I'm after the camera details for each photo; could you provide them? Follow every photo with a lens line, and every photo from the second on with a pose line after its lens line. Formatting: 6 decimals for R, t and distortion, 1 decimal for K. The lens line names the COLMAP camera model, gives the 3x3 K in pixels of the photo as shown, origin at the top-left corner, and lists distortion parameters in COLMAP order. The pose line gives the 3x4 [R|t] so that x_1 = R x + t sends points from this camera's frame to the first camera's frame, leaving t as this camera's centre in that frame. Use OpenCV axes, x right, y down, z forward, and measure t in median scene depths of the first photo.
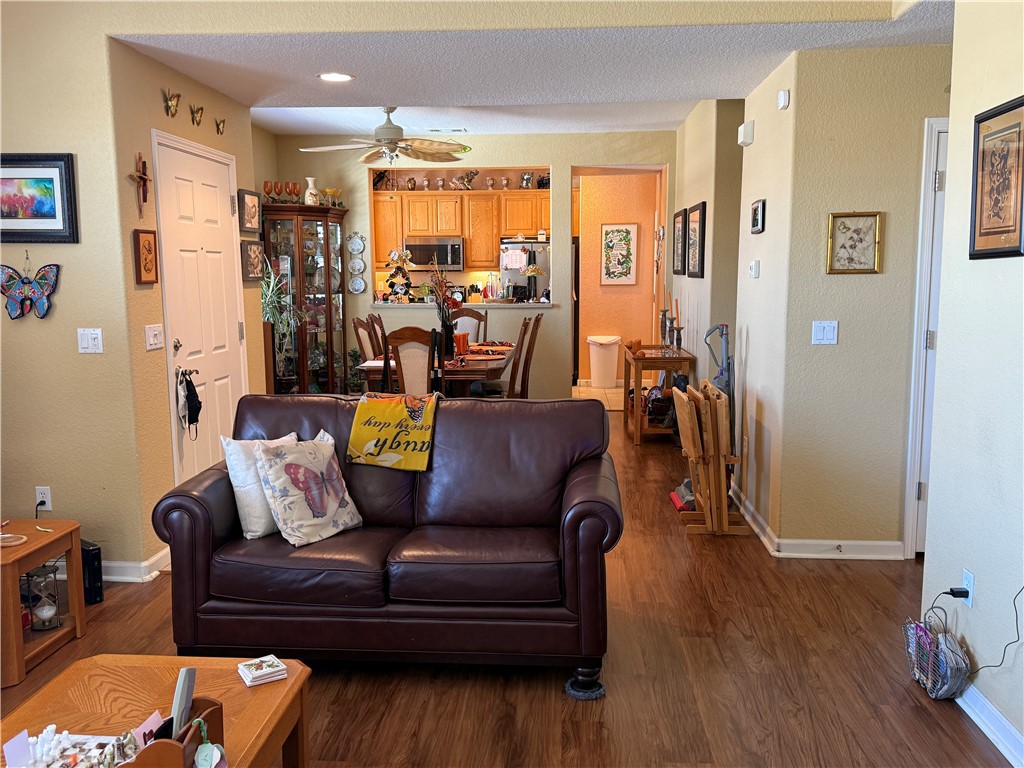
lens RADIAL K [[870.8, 0, 512.0], [0, 870.8, 384.0], [0, 0, 1]] dist [0.088846, -0.222271]
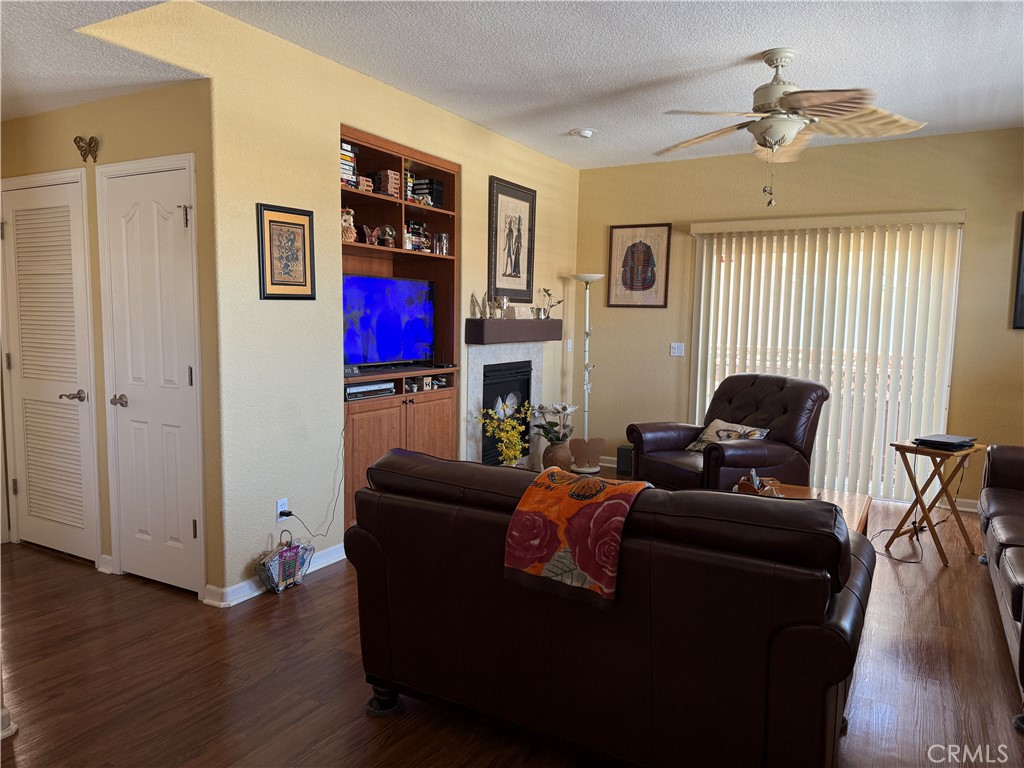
lens RADIAL K [[718.6, 0, 512.0], [0, 718.6, 384.0], [0, 0, 1]] dist [0.082551, -0.110855]
pose [[-0.900626, -0.055174, 0.431077, -0.345904], [0.042152, 0.976142, 0.213004, -0.213802], [-0.432545, 0.210008, -0.876813, 1.665127]]
